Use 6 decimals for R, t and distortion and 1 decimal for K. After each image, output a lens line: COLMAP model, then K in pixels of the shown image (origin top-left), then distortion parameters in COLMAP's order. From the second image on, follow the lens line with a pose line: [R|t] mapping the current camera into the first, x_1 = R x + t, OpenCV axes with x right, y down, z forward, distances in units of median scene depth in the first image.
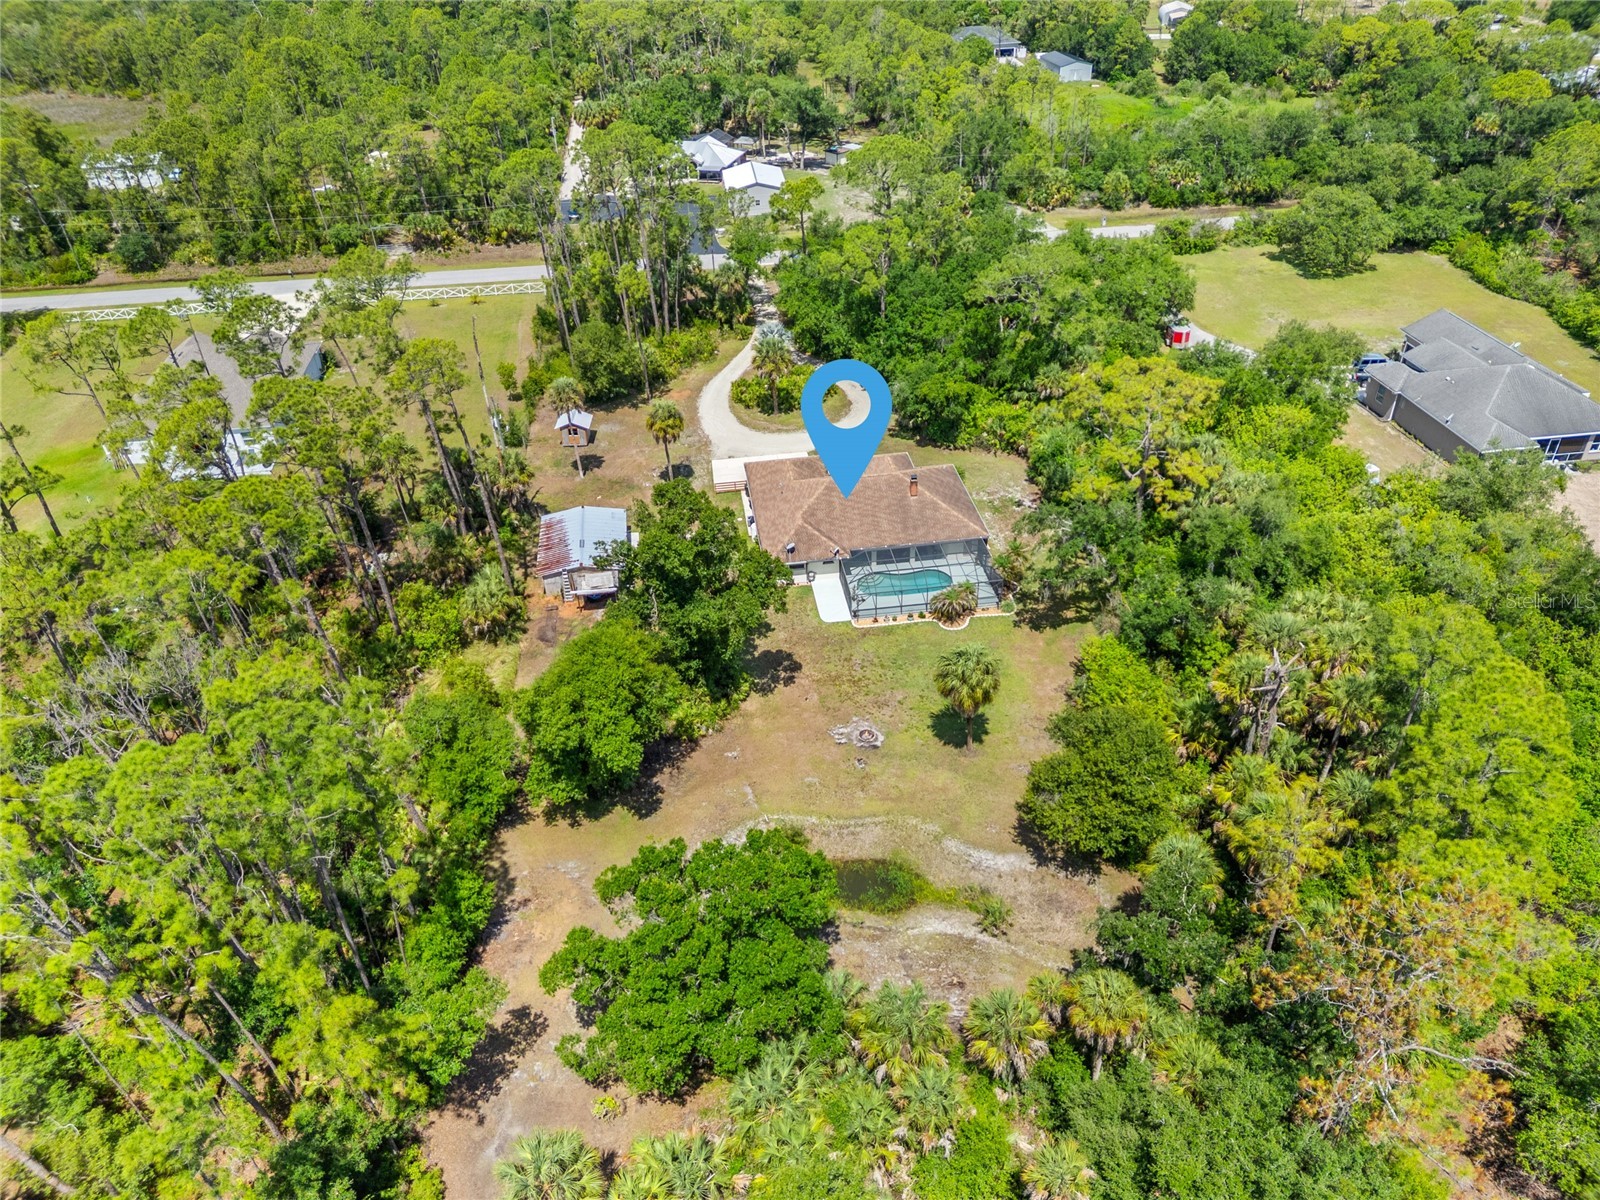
lens RADIAL K [[1126.1, 0, 800.0], [0, 1126.1, 600.0], [0, 0, 1]] dist [0.084297, -0.074753]
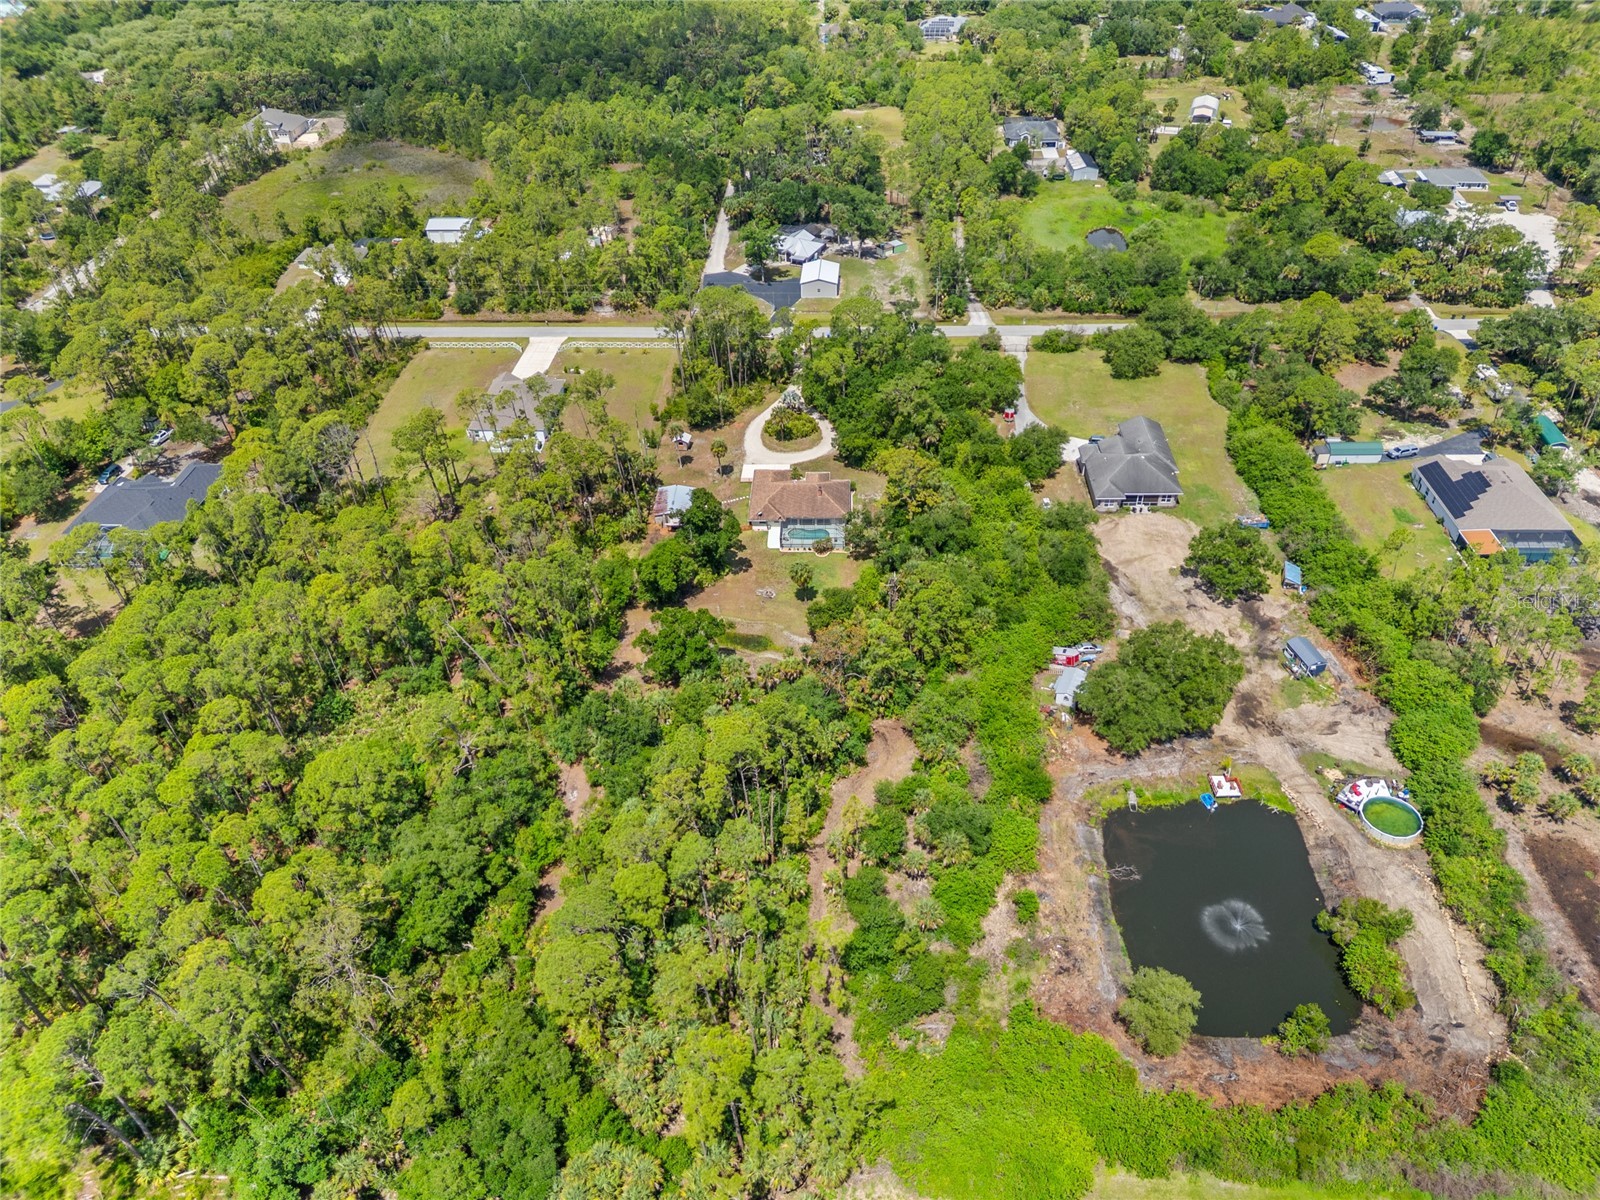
lens RADIAL K [[1126.1, 0, 800.0], [0, 1126.1, 600.0], [0, 0, 1]] dist [0.084297, -0.074753]
pose [[0.985424, 0.108001, -0.131435, 0.380102], [-0.098756, 0.992285, 0.074950, -0.050893], [0.138515, -0.060877, 0.988487, -1.230590]]
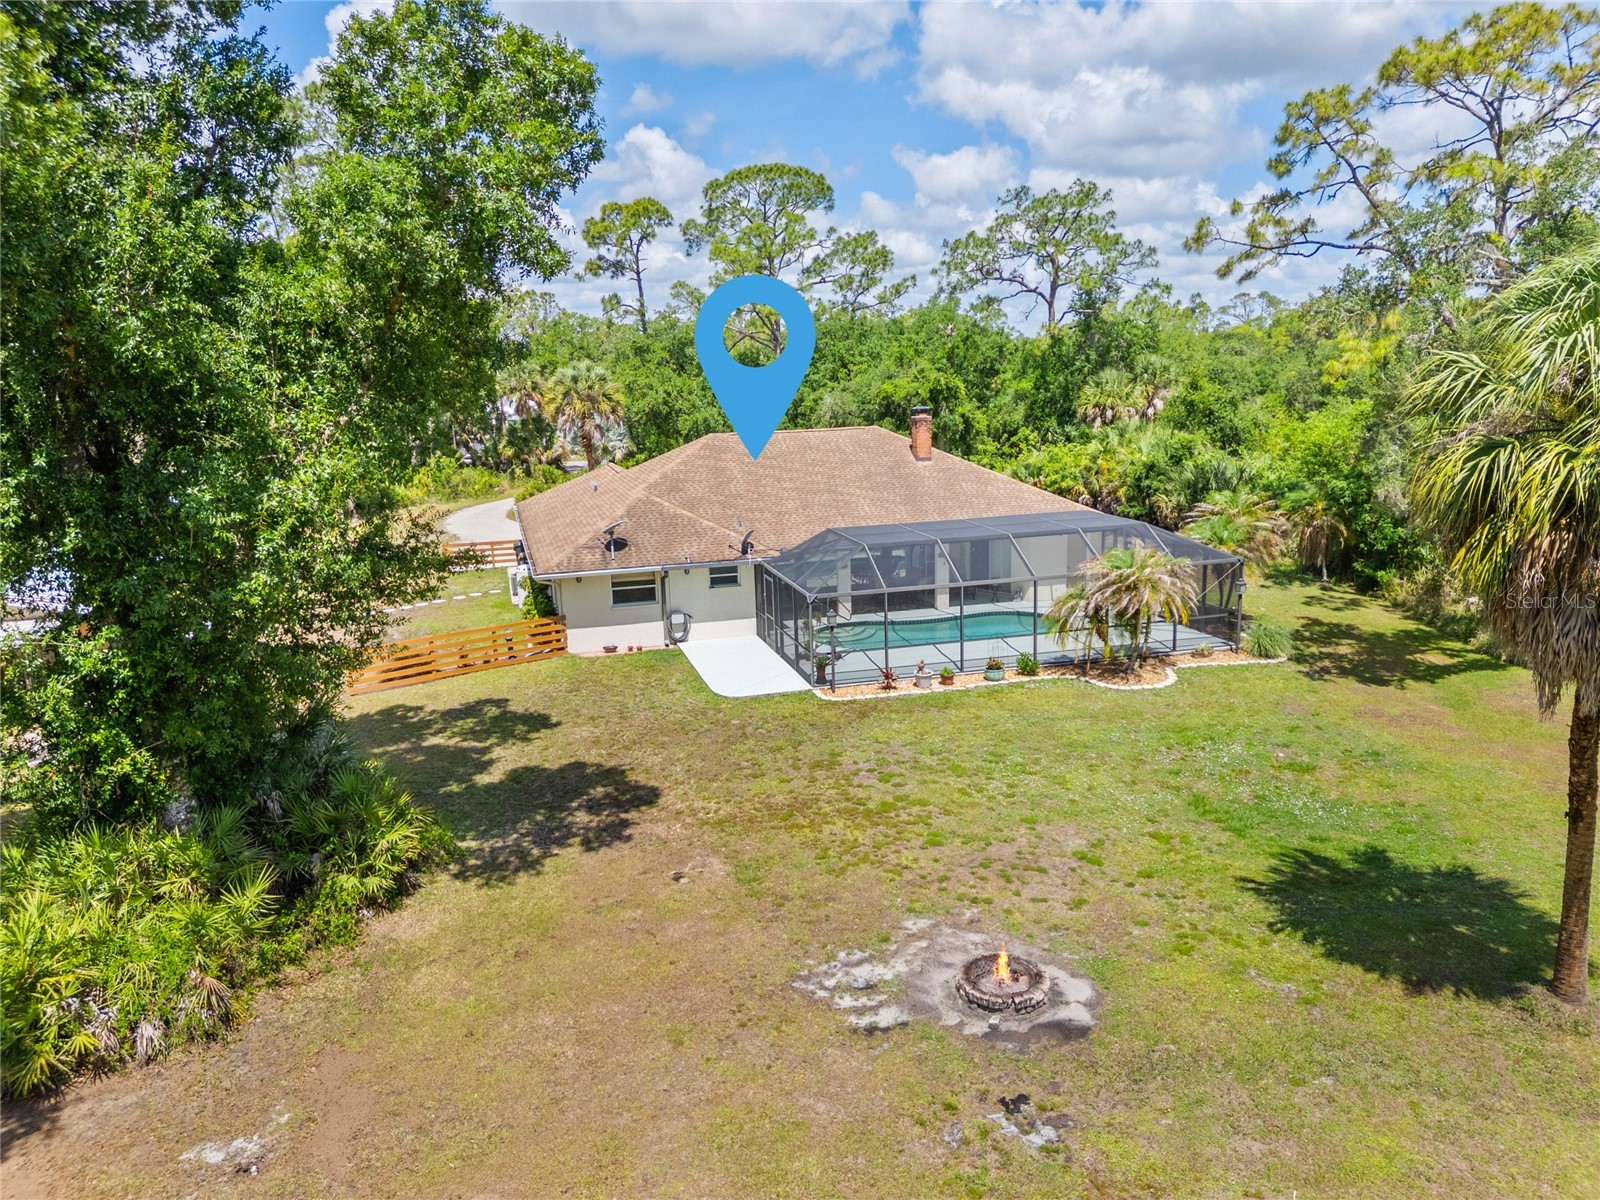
lens RADIAL K [[1126.1, 0, 800.0], [0, 1126.1, 600.0], [0, 0, 1]] dist [0.084297, -0.074753]
pose [[0.990196, -0.030691, 0.136275, 0.000052], [0.082822, 0.914583, -0.395826, 0.111101], [-0.112486, 0.403232, 0.908158, 0.658851]]
